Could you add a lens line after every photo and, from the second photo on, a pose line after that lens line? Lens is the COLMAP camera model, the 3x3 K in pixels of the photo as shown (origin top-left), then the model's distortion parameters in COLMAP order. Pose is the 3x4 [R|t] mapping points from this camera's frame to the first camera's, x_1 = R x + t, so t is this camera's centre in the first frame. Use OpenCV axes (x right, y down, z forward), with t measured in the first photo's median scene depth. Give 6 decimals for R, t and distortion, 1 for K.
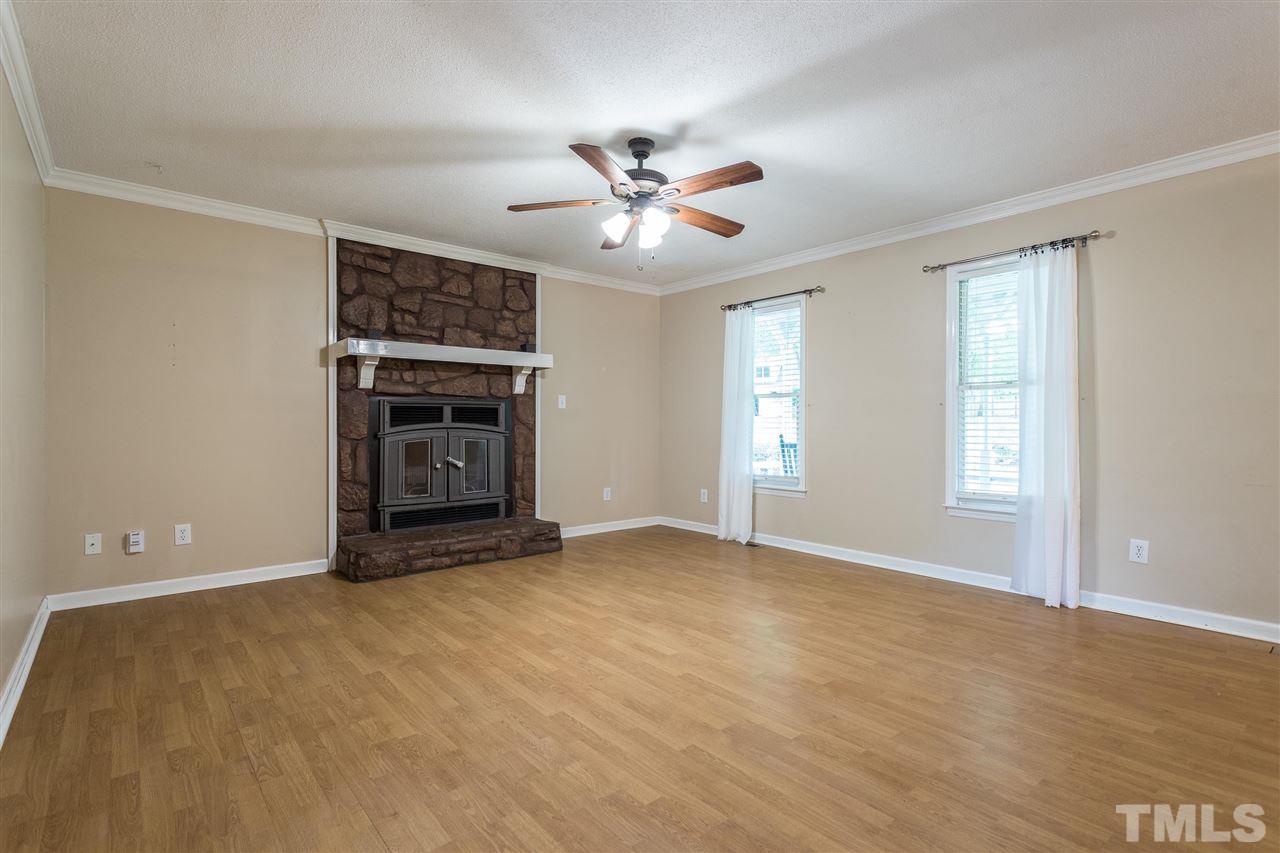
lens RADIAL K [[610.3, 0, 635.8], [0, 610.3, 426.5], [0, 0, 1]] dist [0.001473, 0.000876]
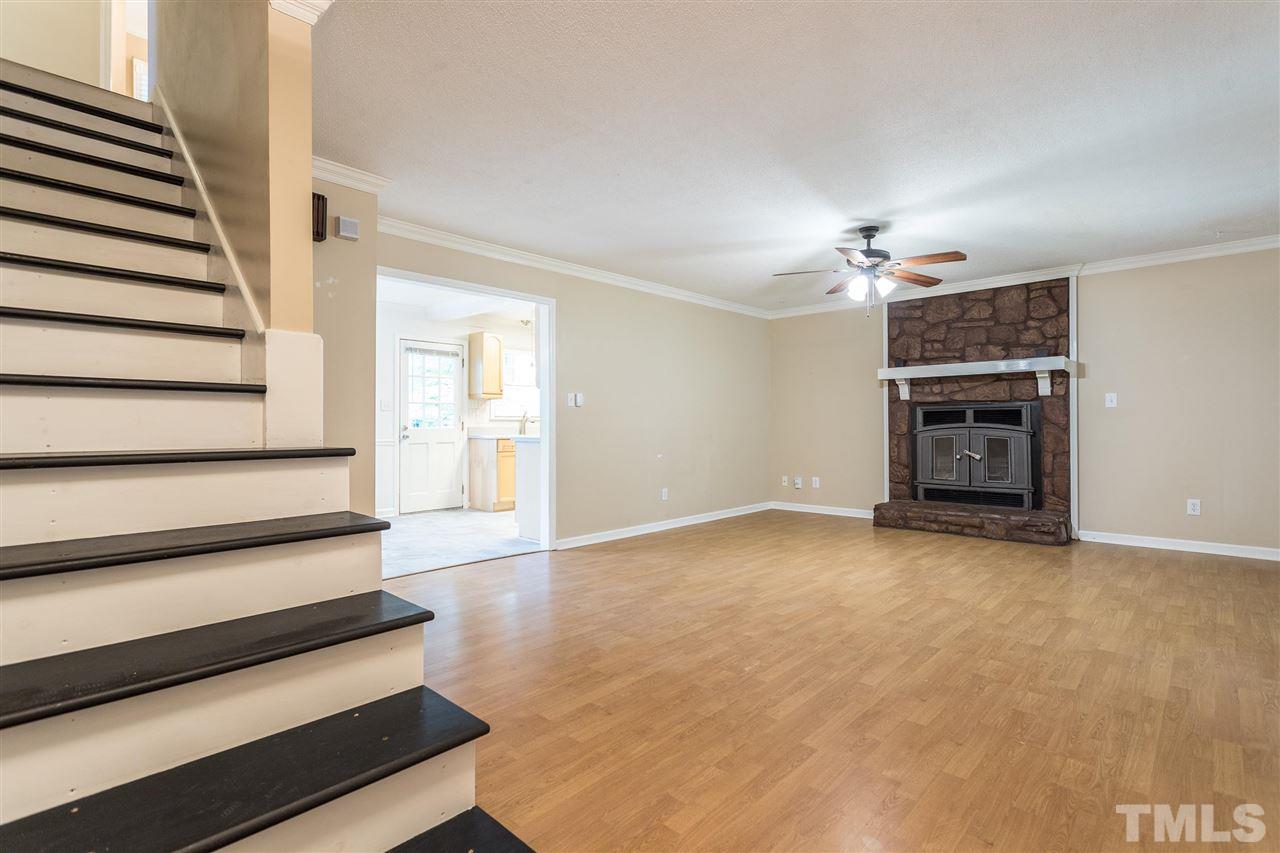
lens RADIAL K [[610.3, 0, 642.0], [0, 610.3, 420.1], [0, 0, 1]] dist [0.001473, 0.000876]
pose [[0.114908, -0.010686, -0.993319, 0.939414], [-0.000134, 0.999942, -0.010772, 0.001360], [0.993376, 0.001371, 0.114900, 0.208613]]
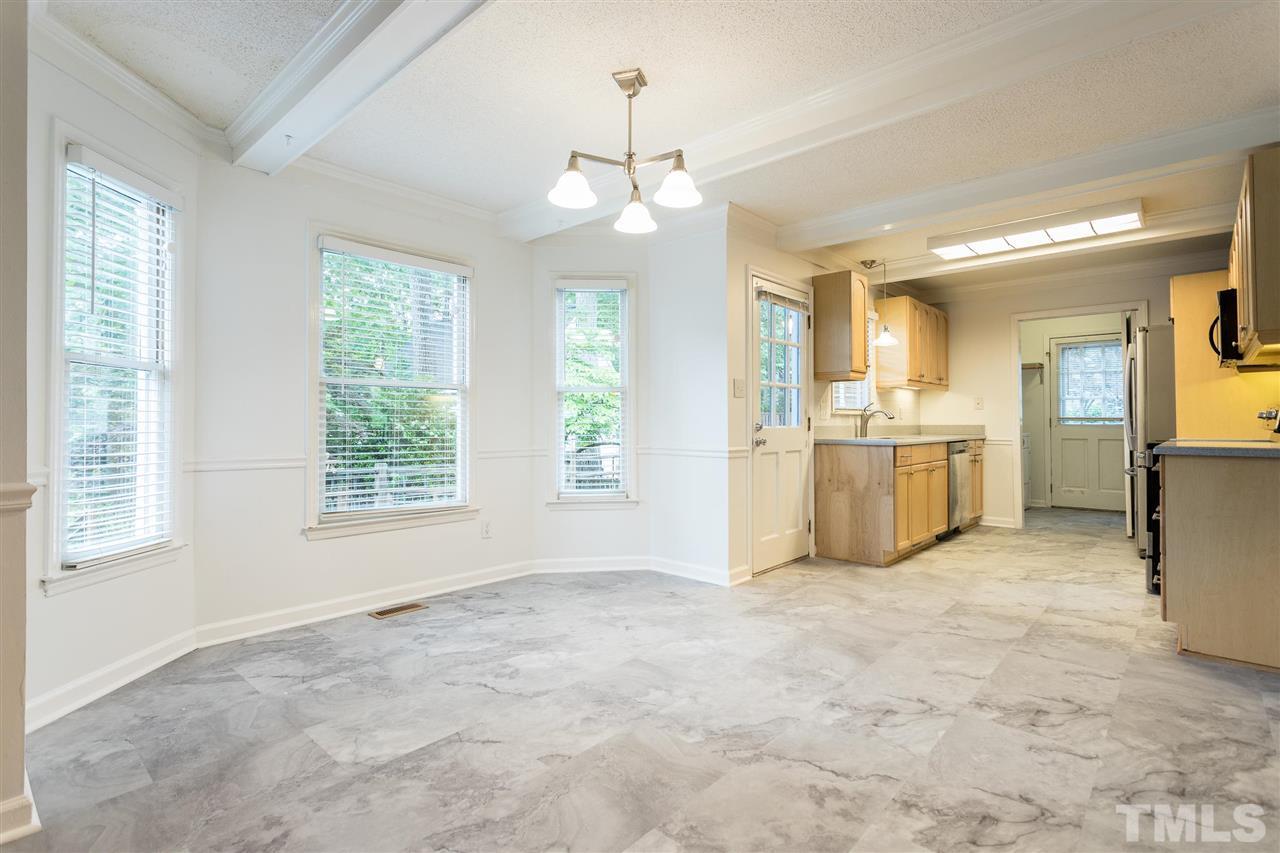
lens RADIAL K [[610.3, 0, 638.1], [0, 610.3, 414.5], [0, 0, 1]] dist [0.001473, 0.000876]
pose [[0.135633, -0.016782, -0.990617, 0.171358], [-0.001504, 0.999852, -0.017144, 0.001952], [0.990758, 0.003815, 0.135587, -0.546901]]
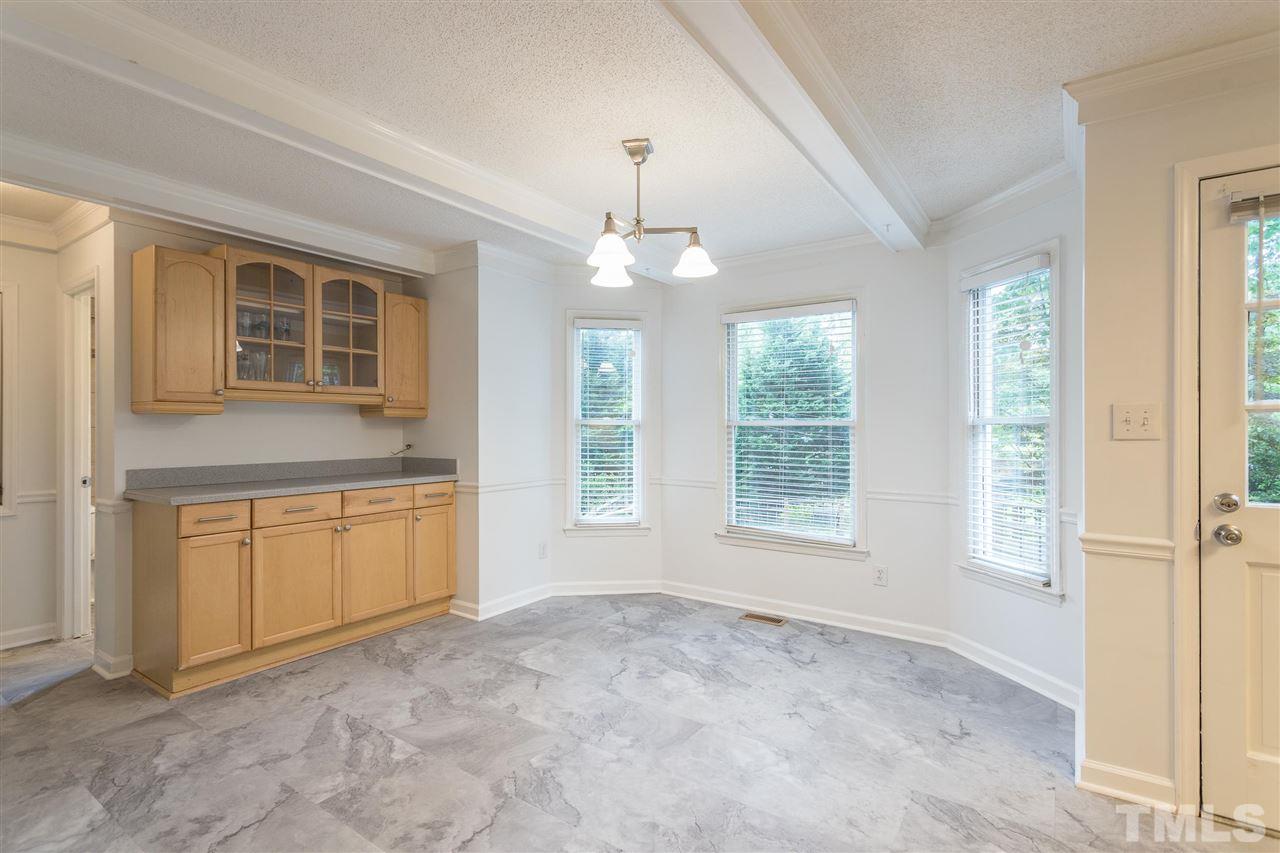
lens RADIAL K [[610.3, 0, 644.2], [0, 610.3, 425.7], [0, 0, 1]] dist [0.001473, 0.000876]
pose [[-0.964098, -0.003294, -0.265526, -0.229585], [-0.003965, 0.999990, 0.001993, -0.049805], [0.265517, 0.002975, -0.964102, 0.080270]]
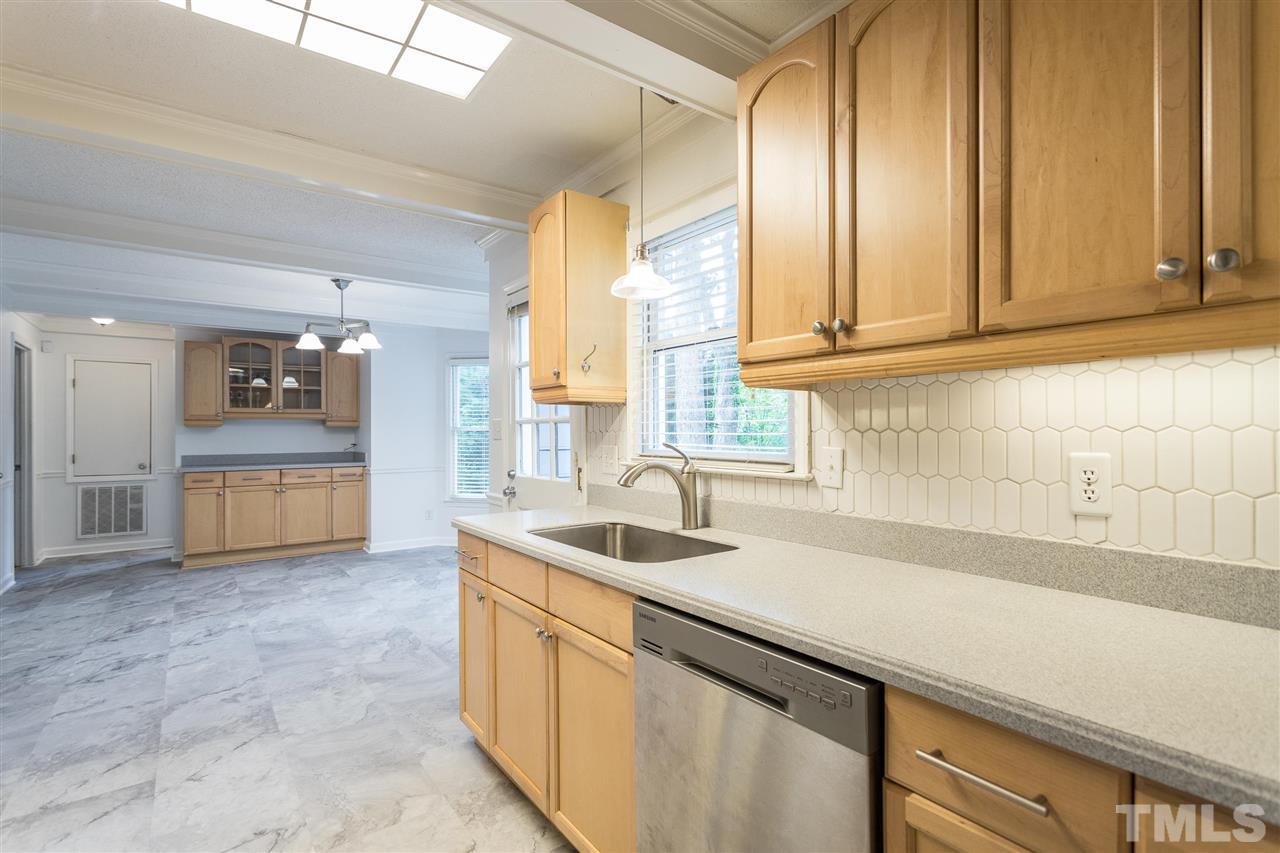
lens RADIAL K [[610.3, 0, 640.4], [0, 610.3, 429.0], [0, 0, 1]] dist [0.001473, 0.000876]
pose [[-0.997994, 0.002273, 0.063273, -0.963868], [0.002403, 0.999995, 0.001969, -0.054631], [-0.063268, 0.002117, -0.997994, 0.548111]]
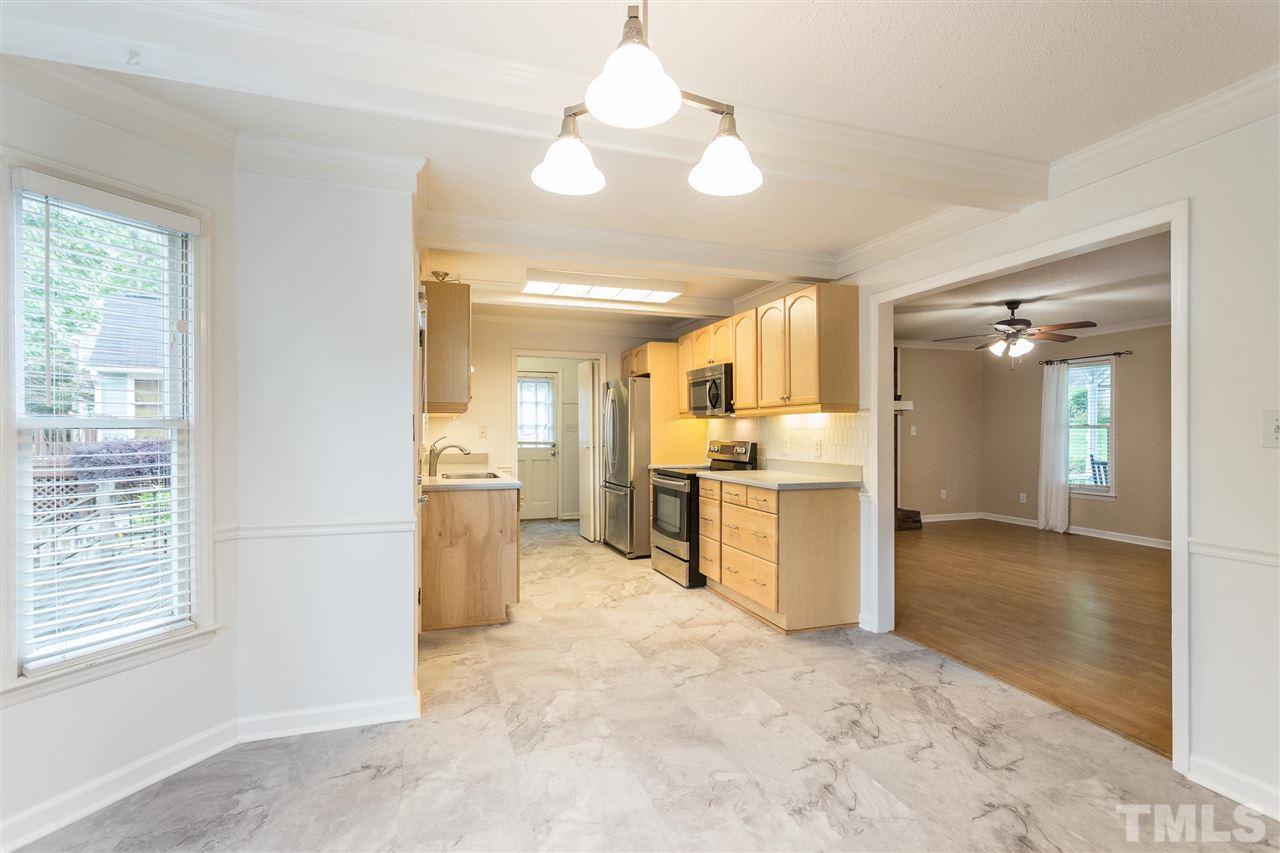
lens RADIAL K [[610.3, 0, 637.7], [0, 610.3, 430.6], [0, 0, 1]] dist [0.001473, 0.000876]
pose [[0.932323, -0.002872, -0.361615, -0.264676], [0.002142, 0.999995, -0.002421, -0.049007], [0.361620, 0.001482, 0.932324, -0.786579]]
